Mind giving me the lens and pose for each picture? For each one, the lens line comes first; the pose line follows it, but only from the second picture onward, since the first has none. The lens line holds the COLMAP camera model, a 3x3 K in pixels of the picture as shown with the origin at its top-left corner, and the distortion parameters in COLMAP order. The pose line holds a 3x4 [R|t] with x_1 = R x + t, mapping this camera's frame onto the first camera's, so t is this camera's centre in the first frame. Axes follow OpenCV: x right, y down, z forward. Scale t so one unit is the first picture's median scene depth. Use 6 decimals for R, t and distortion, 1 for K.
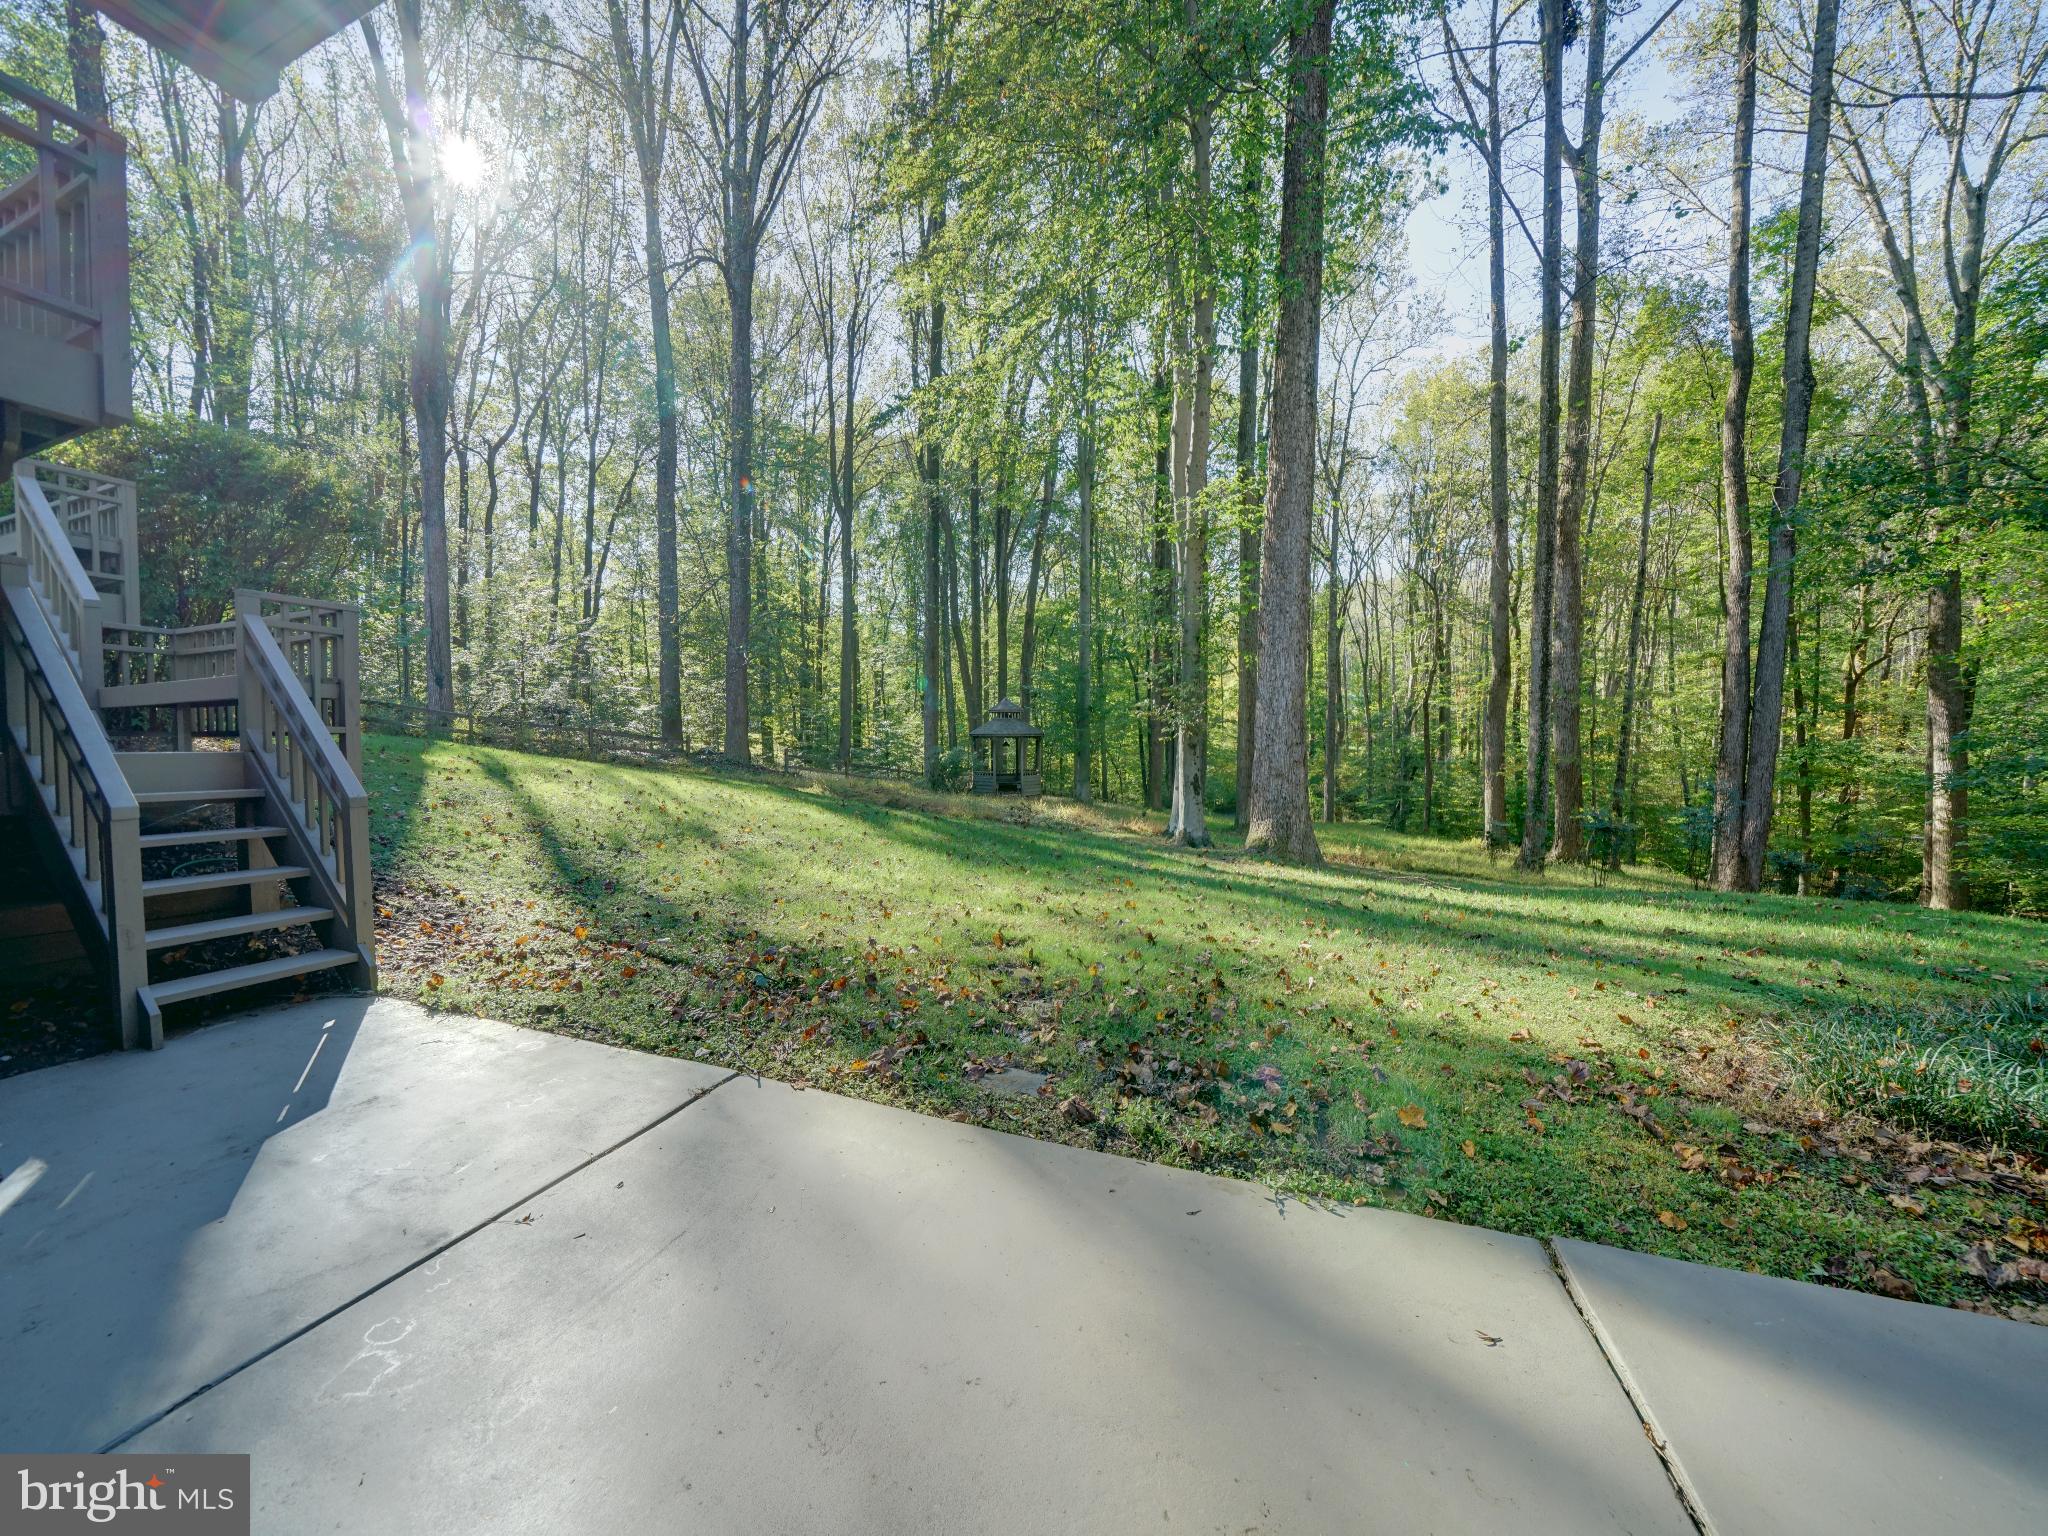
lens RADIAL K [[709.1, 0, 1019.4], [0, 709.1, 752.8], [0, 0, 1]] dist [-0.021510, 0.002412]
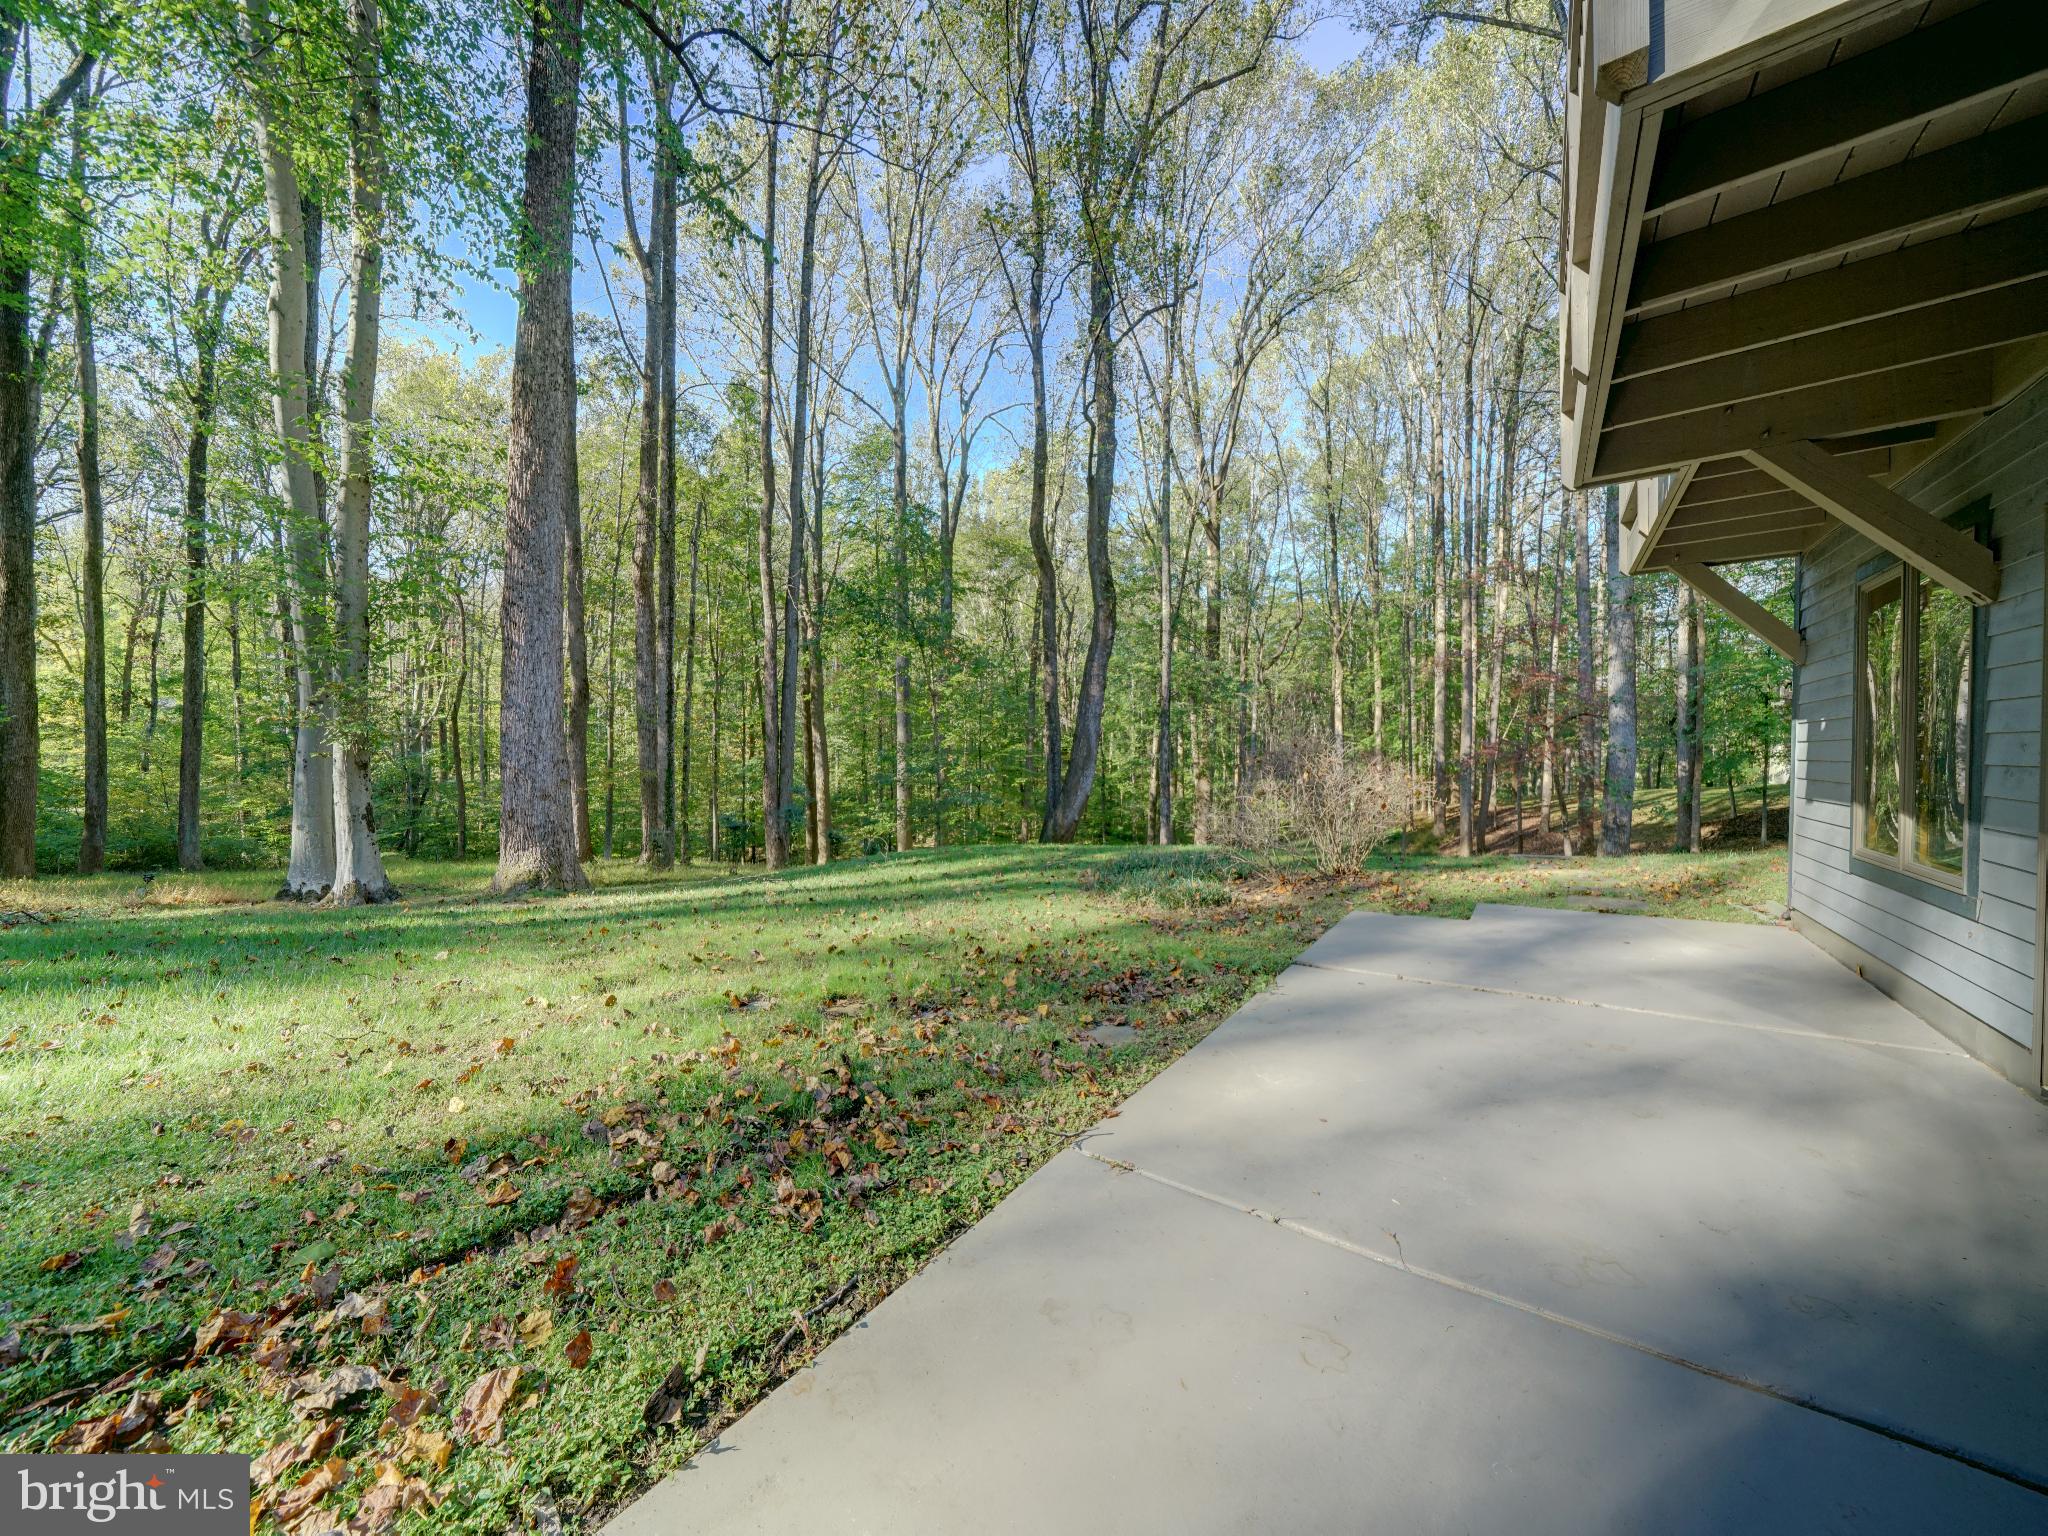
lens RADIAL K [[709.1, 0, 1011.4], [0, 709.1, 780.4], [0, 0, 1]] dist [-0.021510, 0.002412]
pose [[0.260869, -0.021657, 0.965131, -0.743077], [0.011025, 0.999750, 0.019454, 0.004315], [-0.965311, 0.005566, 0.261043, 0.525844]]
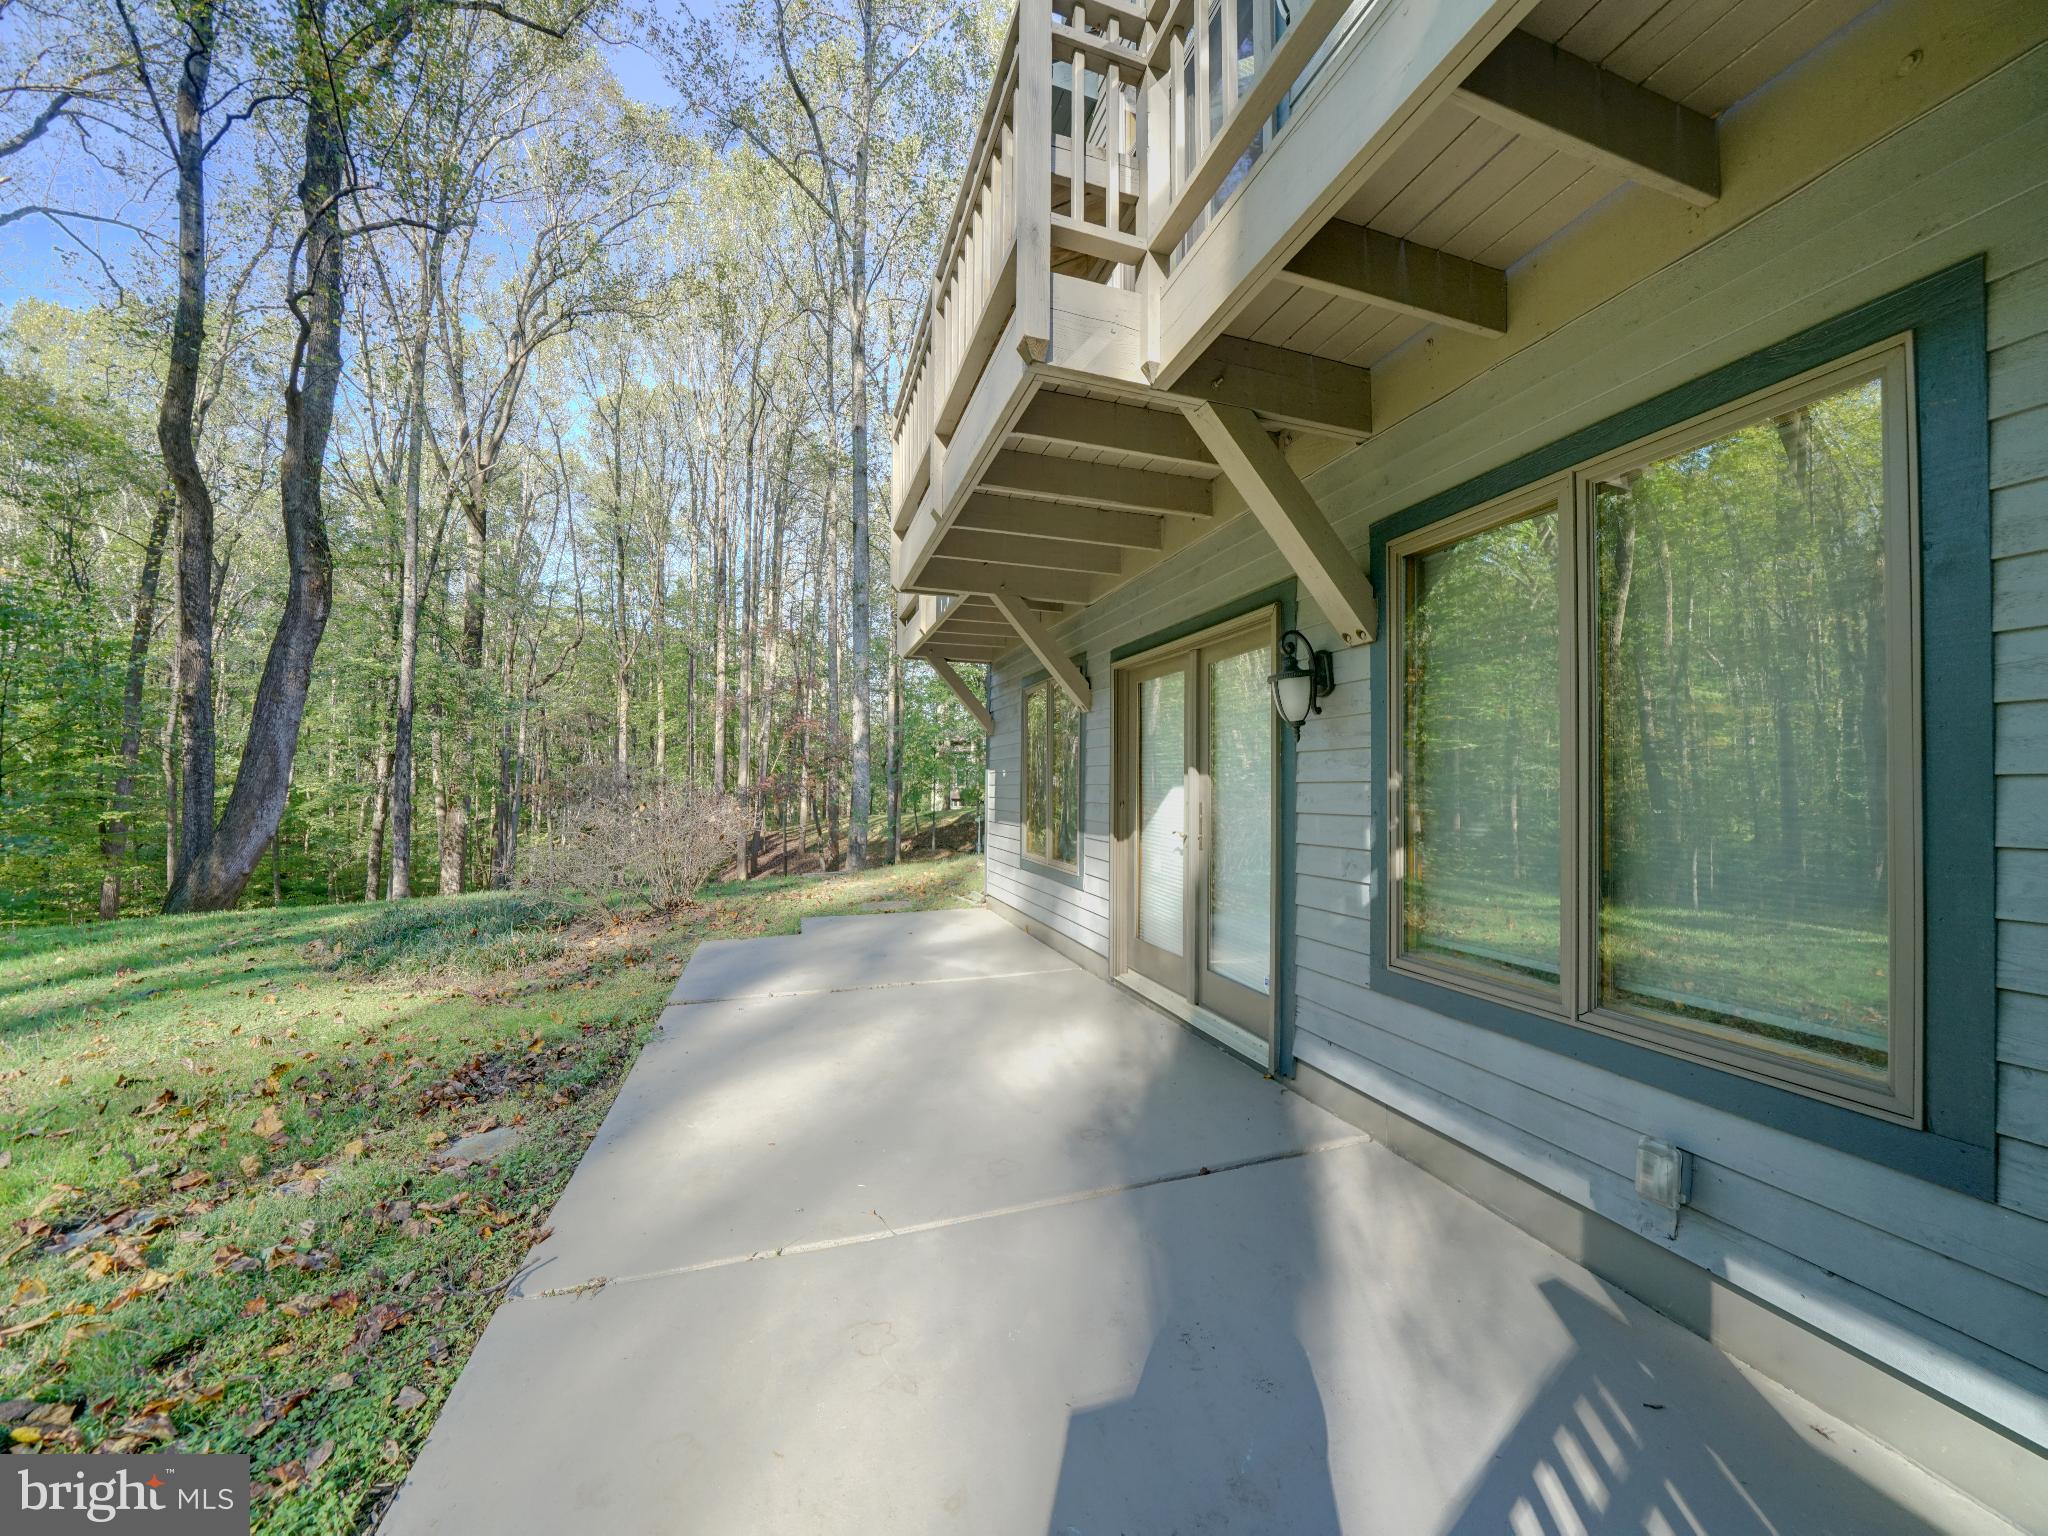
lens RADIAL K [[709.1, 0, 1012.2], [0, 709.1, 780.6], [0, 0, 1]] dist [-0.021510, 0.002412]
pose [[-0.629614, 0.013200, 0.776796, -0.725720], [0.000063, 0.999857, -0.016940, -0.002350], [-0.776908, -0.010616, -0.629524, 0.648290]]
